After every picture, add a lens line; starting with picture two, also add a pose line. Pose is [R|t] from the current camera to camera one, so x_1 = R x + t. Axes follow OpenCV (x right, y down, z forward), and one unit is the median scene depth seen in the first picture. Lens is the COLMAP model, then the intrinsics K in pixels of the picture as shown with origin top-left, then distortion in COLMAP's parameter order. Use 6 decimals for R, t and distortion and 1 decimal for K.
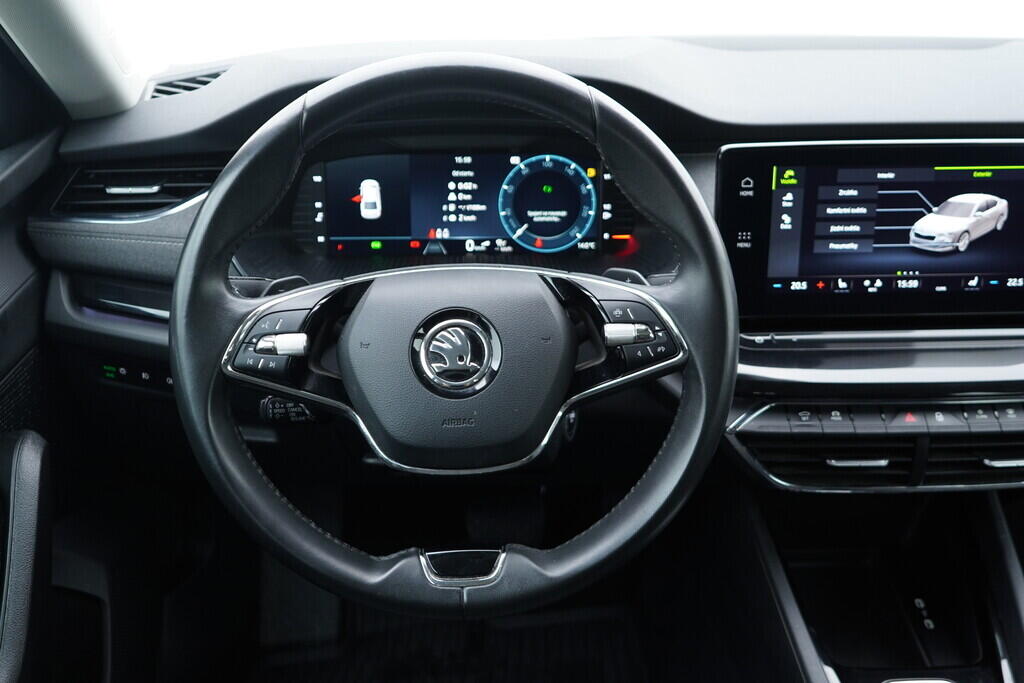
lens RADIAL K [[1056.2, 0, 513.6], [0, 1056.2, 339.6], [0, 0, 1]] dist [0.004495, 0.000000]
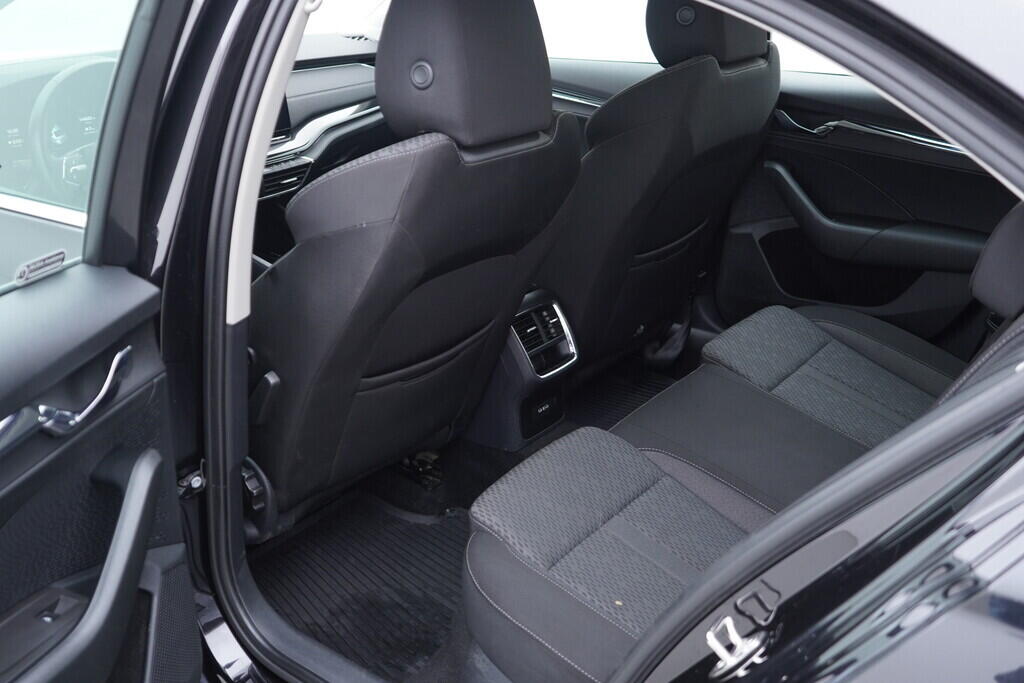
lens RADIAL K [[1056.2, 0, 518.1], [0, 1056.2, 335.6], [0, 0, 1]] dist [0.004495, 0.000000]
pose [[0.628901, -0.302571, 0.716194, -1.319514], [0.324516, 0.939245, 0.111841, 0.391937], [-0.706522, 0.162080, 0.688881, -1.348270]]
